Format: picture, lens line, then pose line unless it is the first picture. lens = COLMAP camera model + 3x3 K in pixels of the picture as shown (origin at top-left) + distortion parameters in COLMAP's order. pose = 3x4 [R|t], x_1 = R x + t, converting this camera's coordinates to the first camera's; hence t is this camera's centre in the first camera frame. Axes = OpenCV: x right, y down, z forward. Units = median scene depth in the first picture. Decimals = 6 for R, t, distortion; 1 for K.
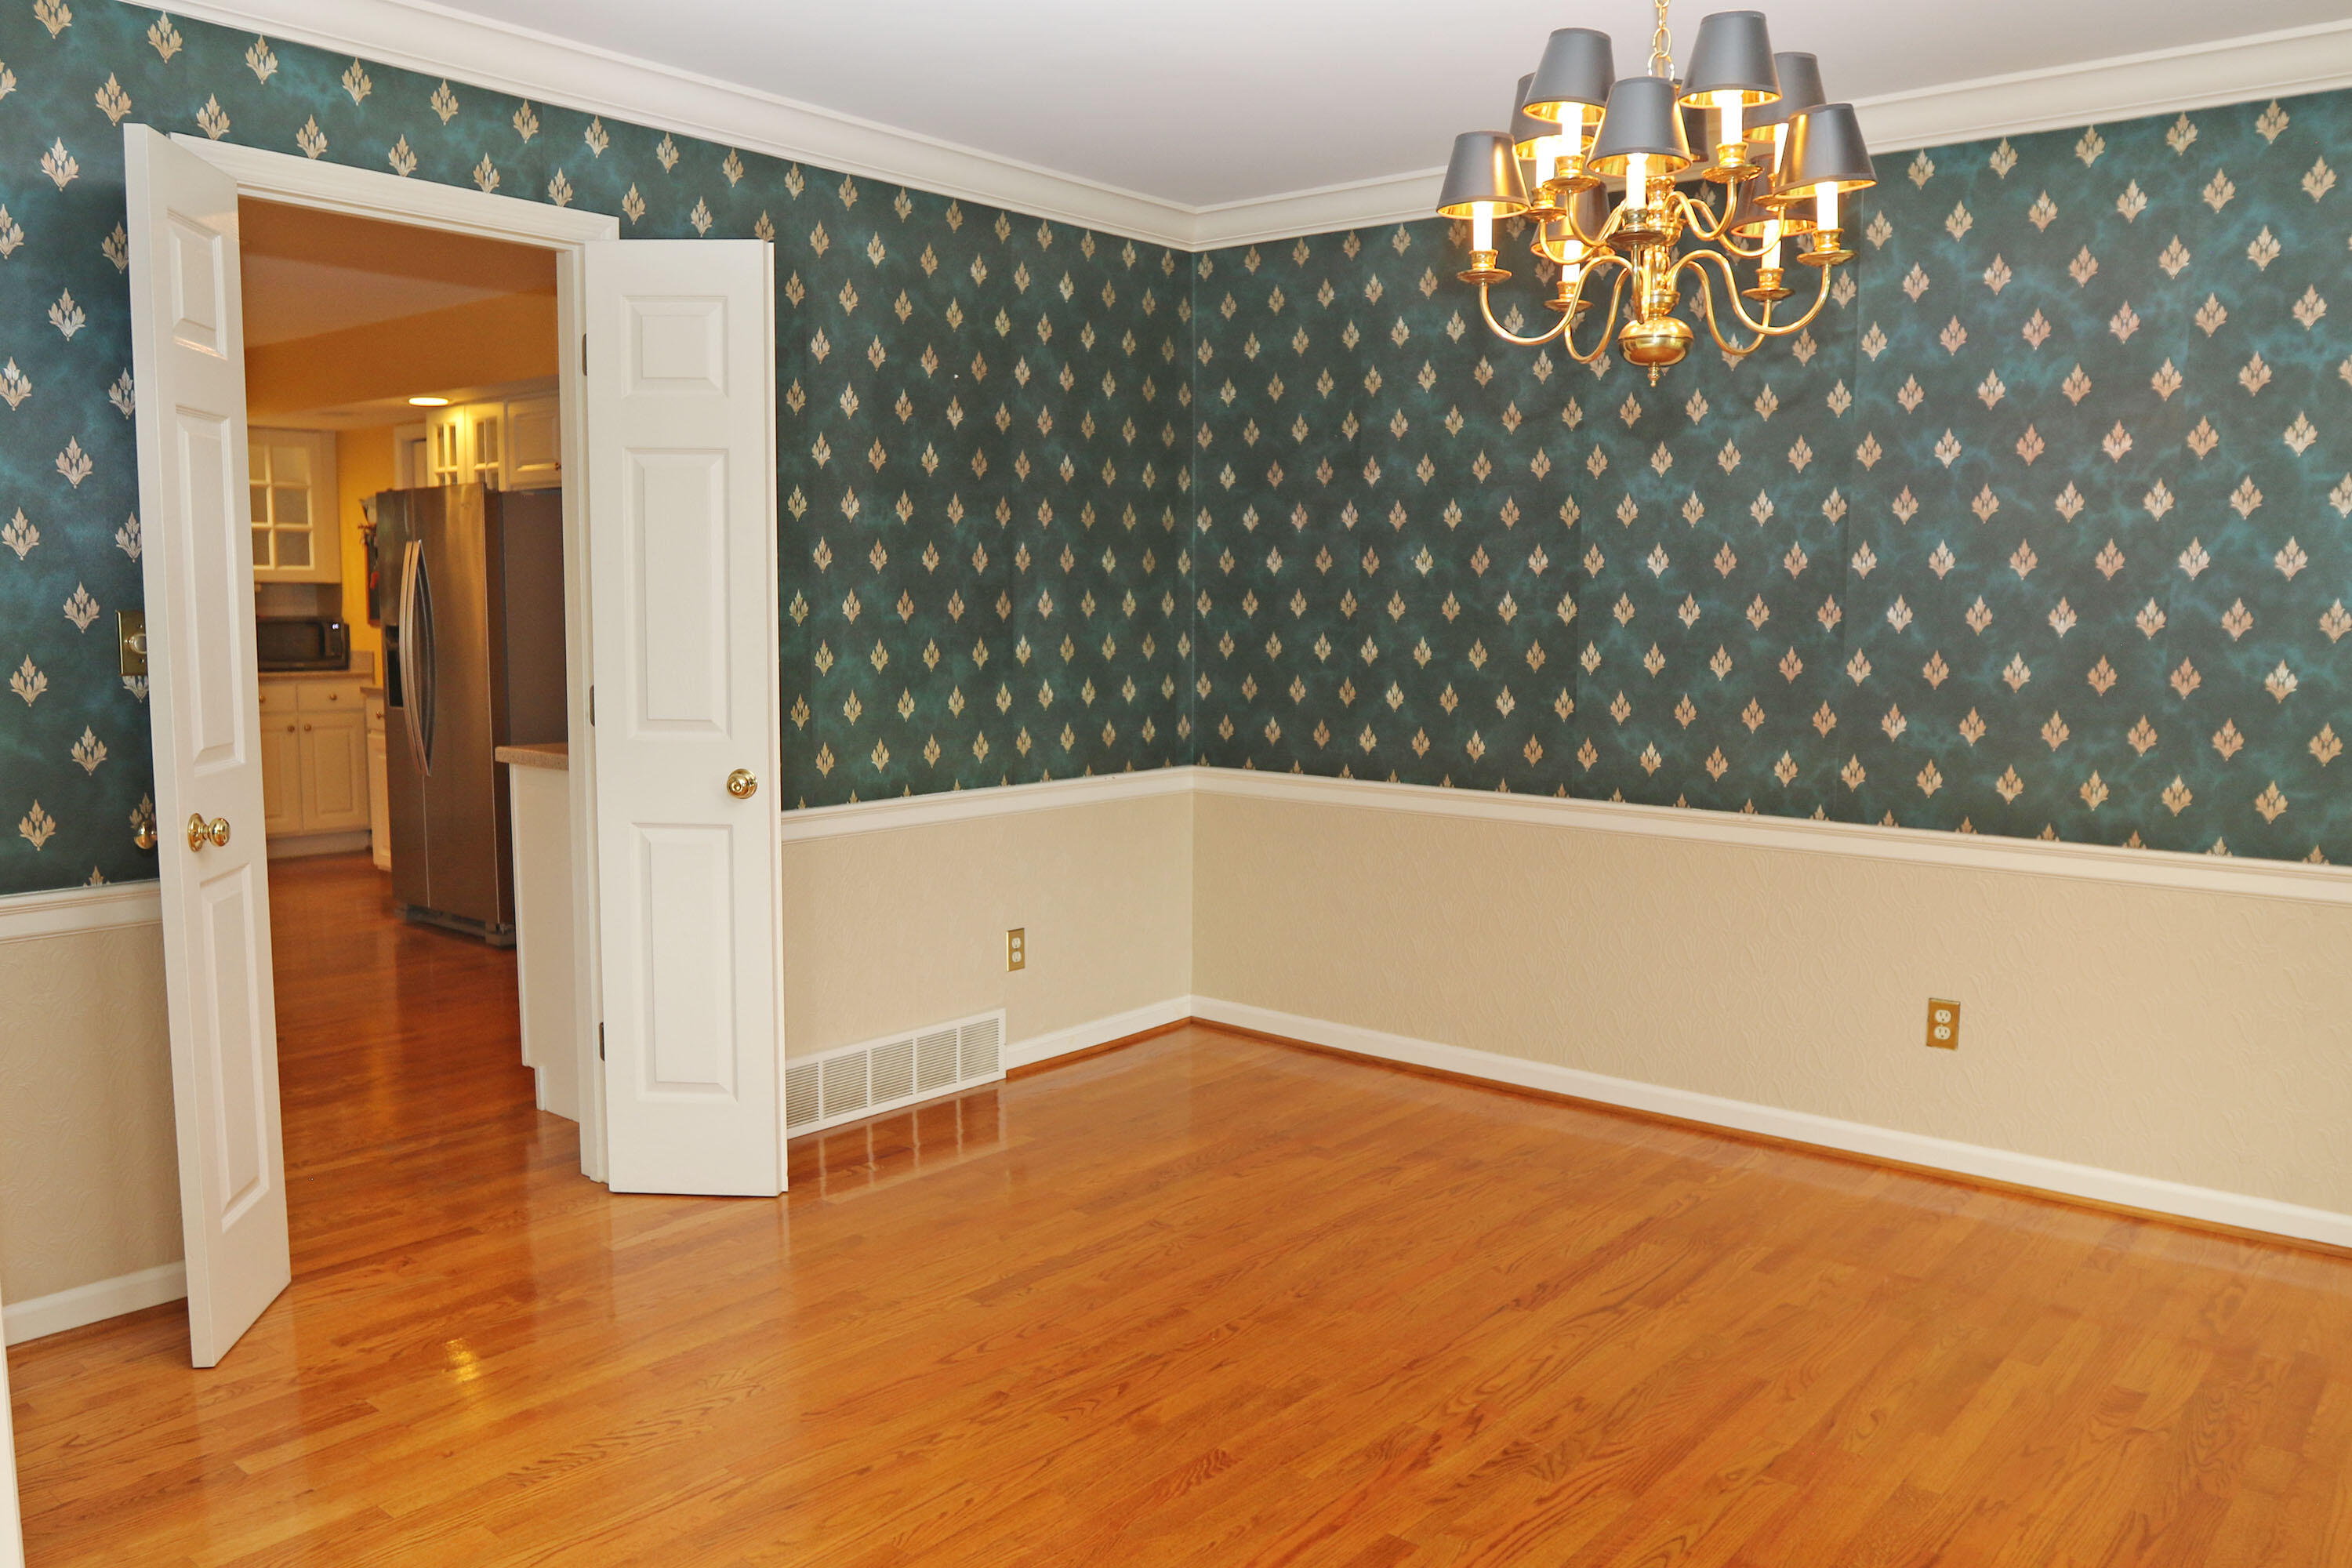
lens RADIAL K [[1755.0, 0, 1182.6], [0, 1755.0, 786.8], [0, 0, 1]] dist [-0.048020, 0.031101]
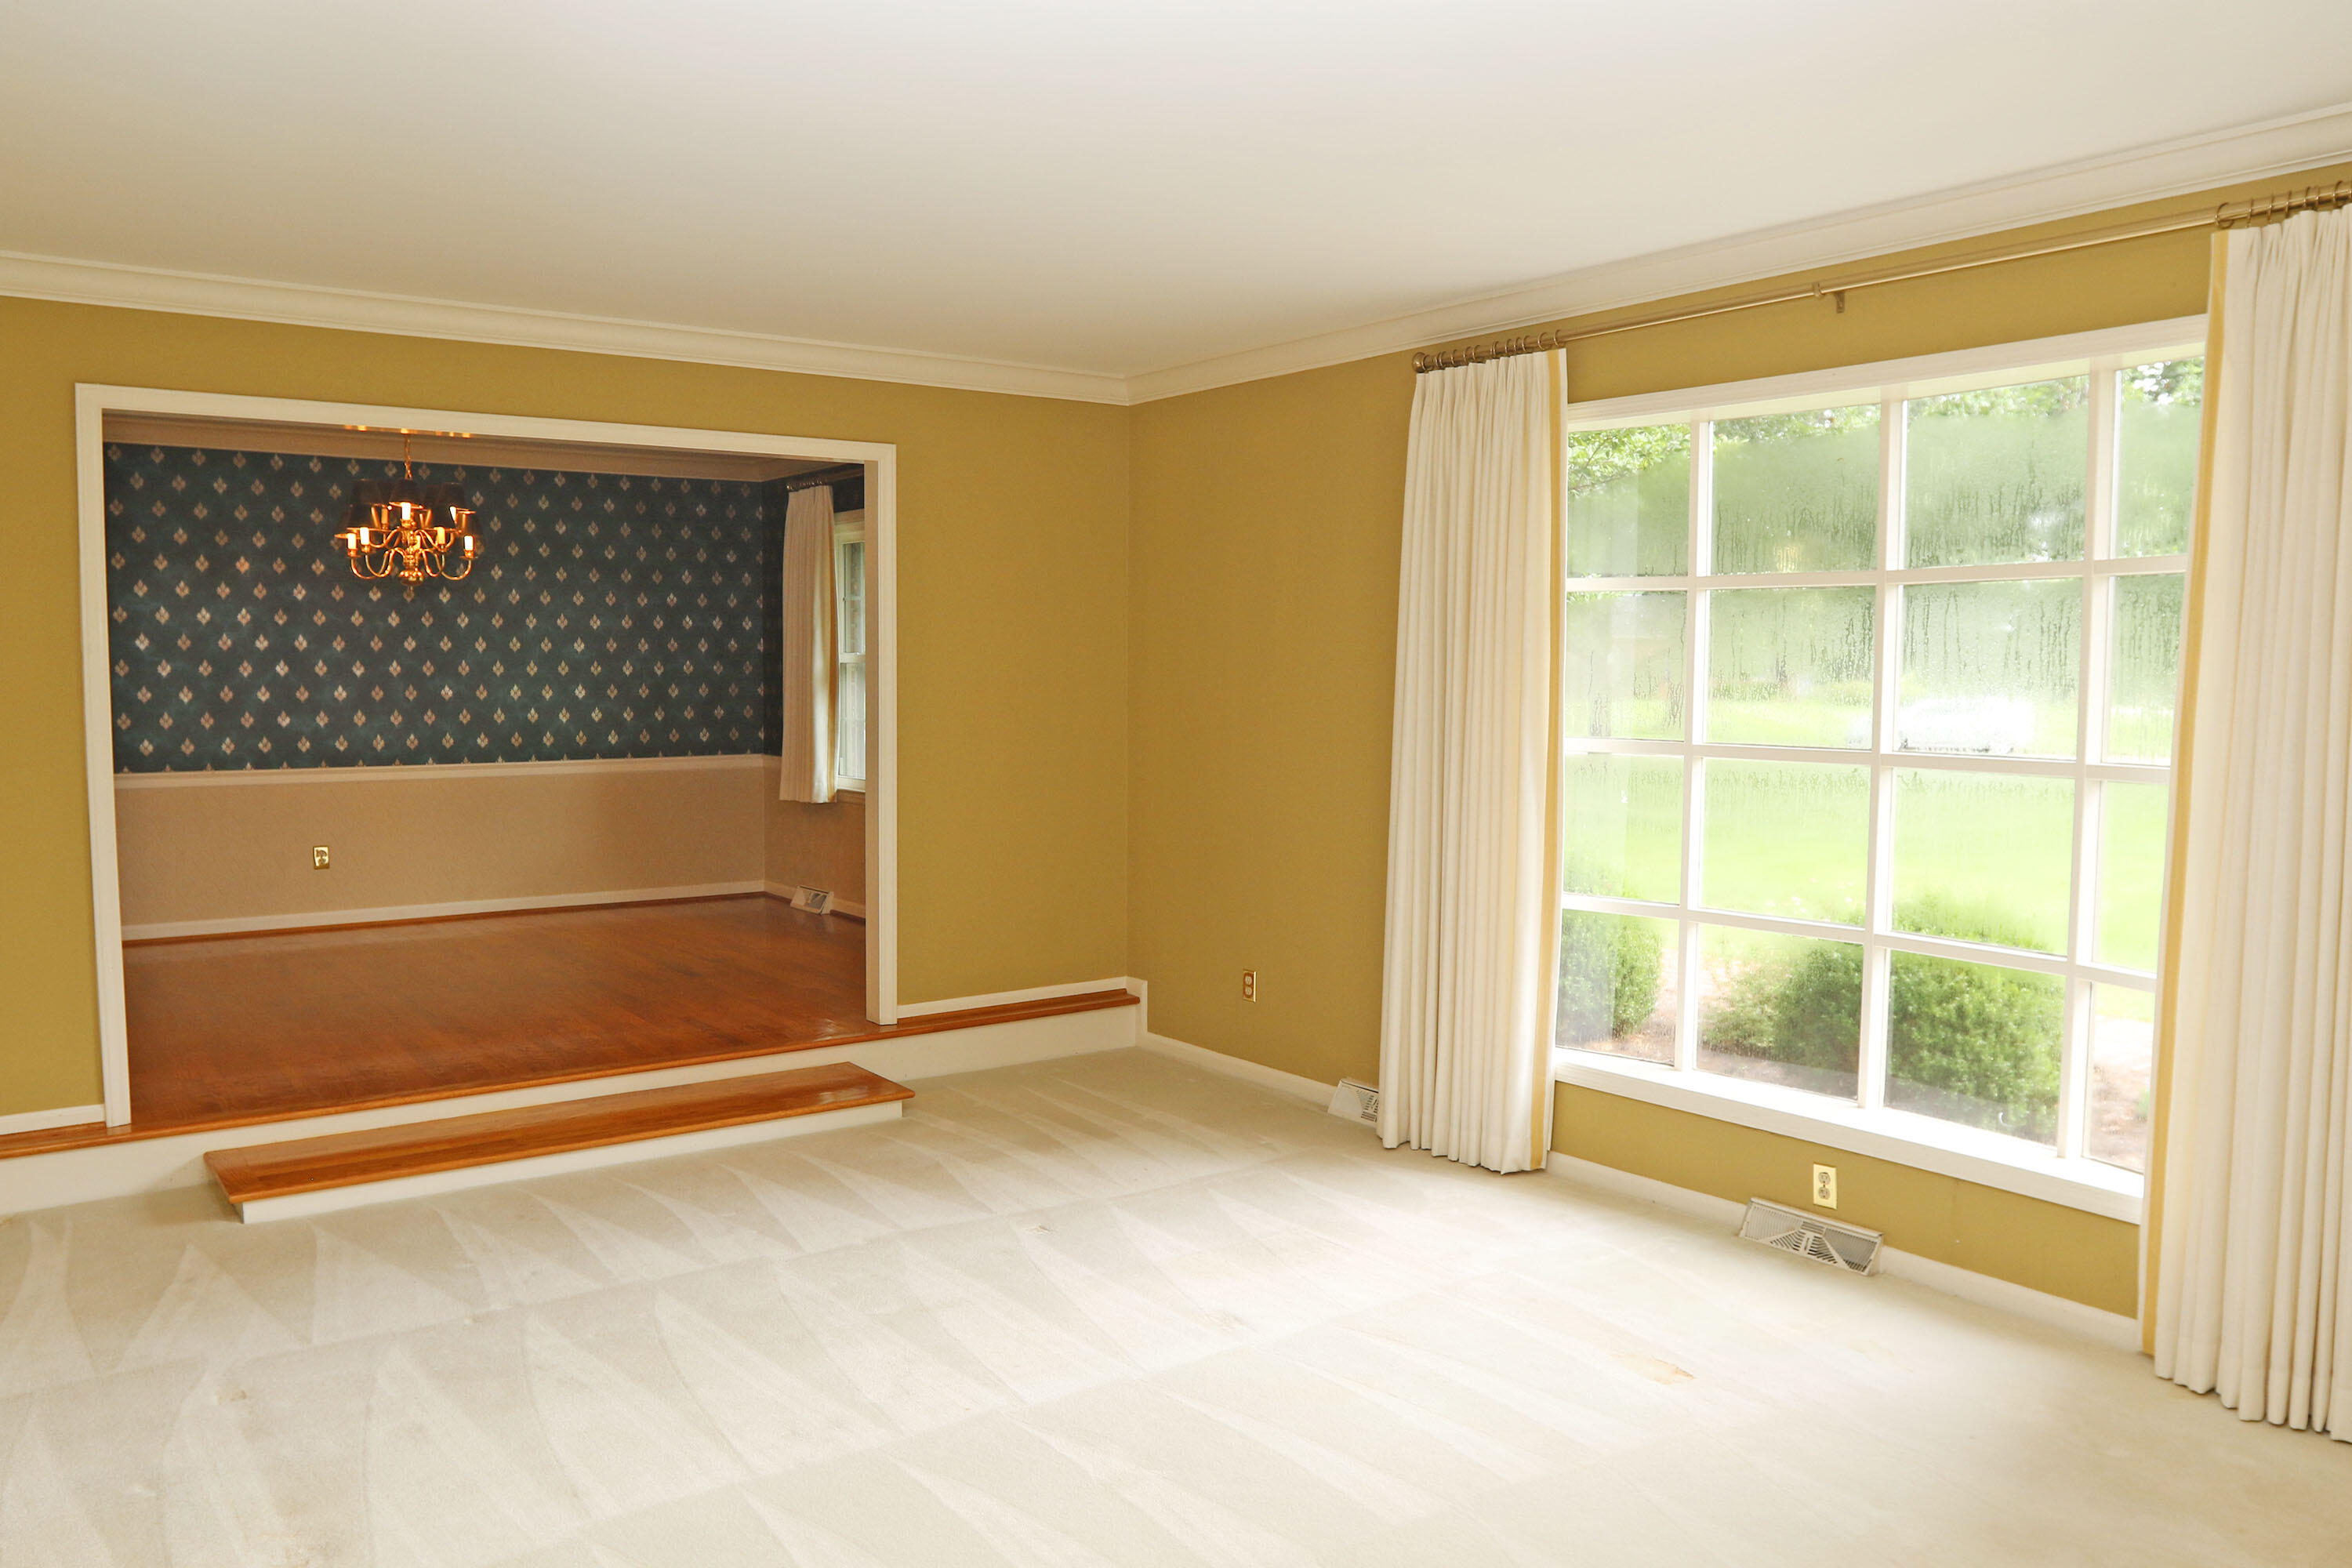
lens RADIAL K [[1755.0, 0, 1175.1], [0, 1755.0, 787.5], [0, 0, 1]] dist [-0.048020, 0.031101]
pose [[0.249375, -0.078237, 0.965241, -1.406695], [0.099719, 0.993507, 0.054765, 0.038943], [-0.963259, 0.082596, 0.255558, -0.594193]]
